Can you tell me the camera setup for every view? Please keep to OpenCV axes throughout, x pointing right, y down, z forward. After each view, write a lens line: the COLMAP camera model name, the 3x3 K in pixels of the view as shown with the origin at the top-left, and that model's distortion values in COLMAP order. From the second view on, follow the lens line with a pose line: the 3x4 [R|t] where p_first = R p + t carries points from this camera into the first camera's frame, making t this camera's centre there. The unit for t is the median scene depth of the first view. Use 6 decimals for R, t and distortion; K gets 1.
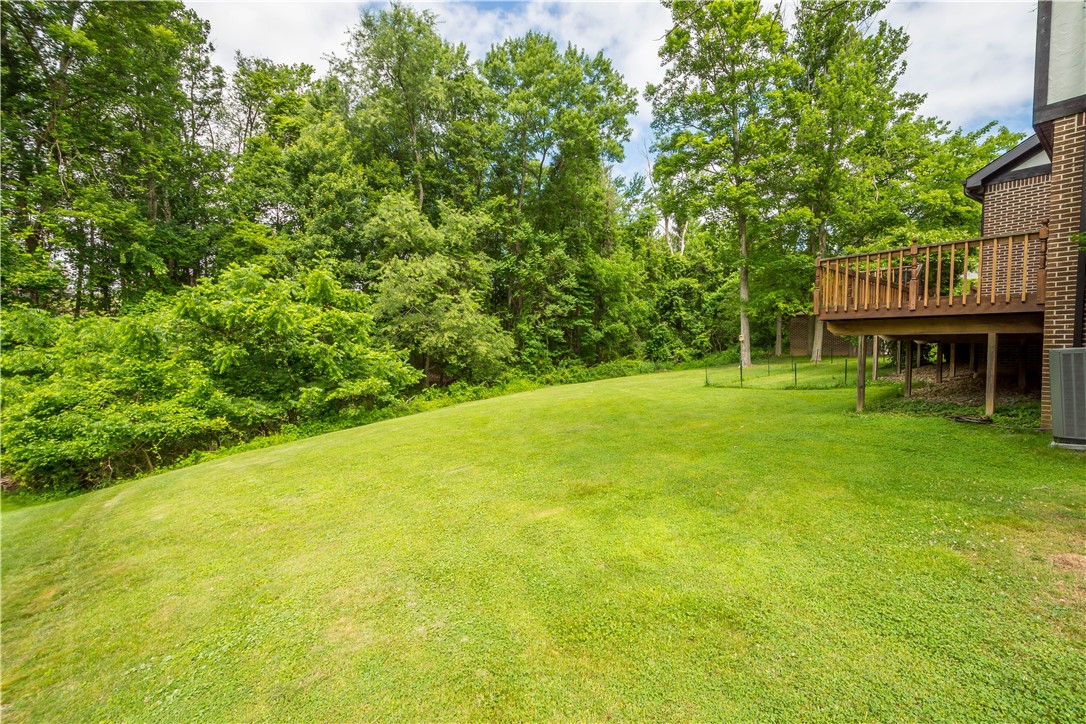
lens RADIAL K [[474.1, 0, 541.9], [0, 474.1, 369.2], [0, 0, 1]] dist [0.003493, -0.000362]
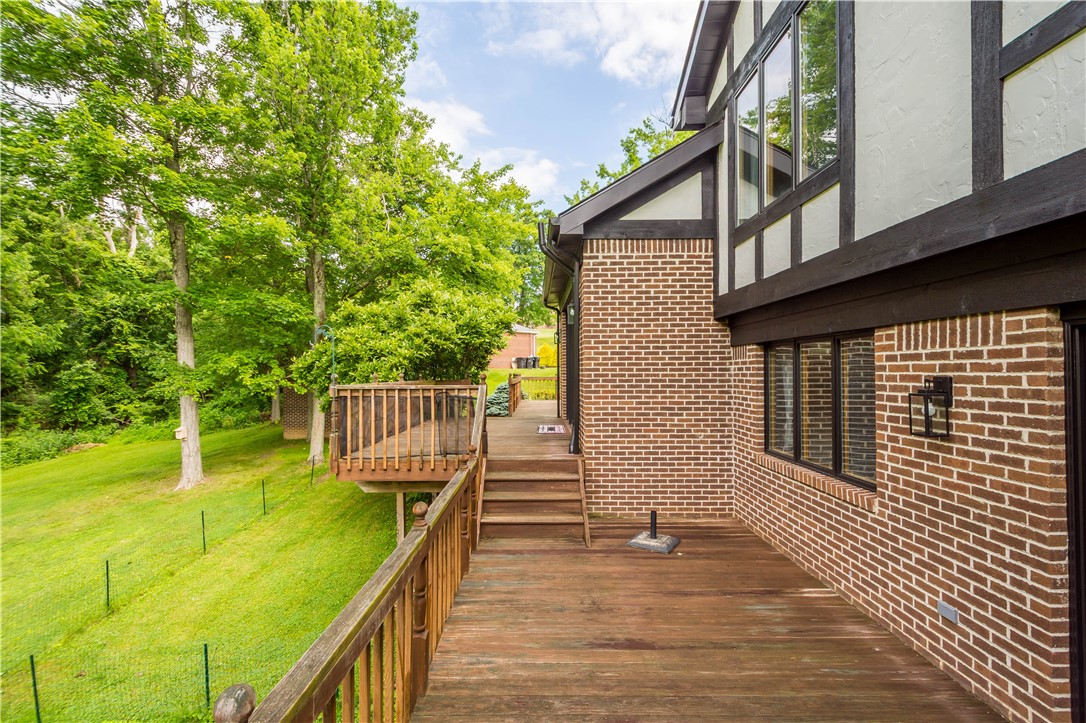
lens RADIAL K [[474.1, 0, 542.2], [0, 474.1, 367.8], [0, 0, 1]] dist [0.003493, -0.000362]
pose [[0.602838, -0.009455, 0.797807, 0.287559], [0.038895, 0.999089, -0.017549, -0.136819], [-0.796915, 0.041611, 0.602657, 0.413867]]
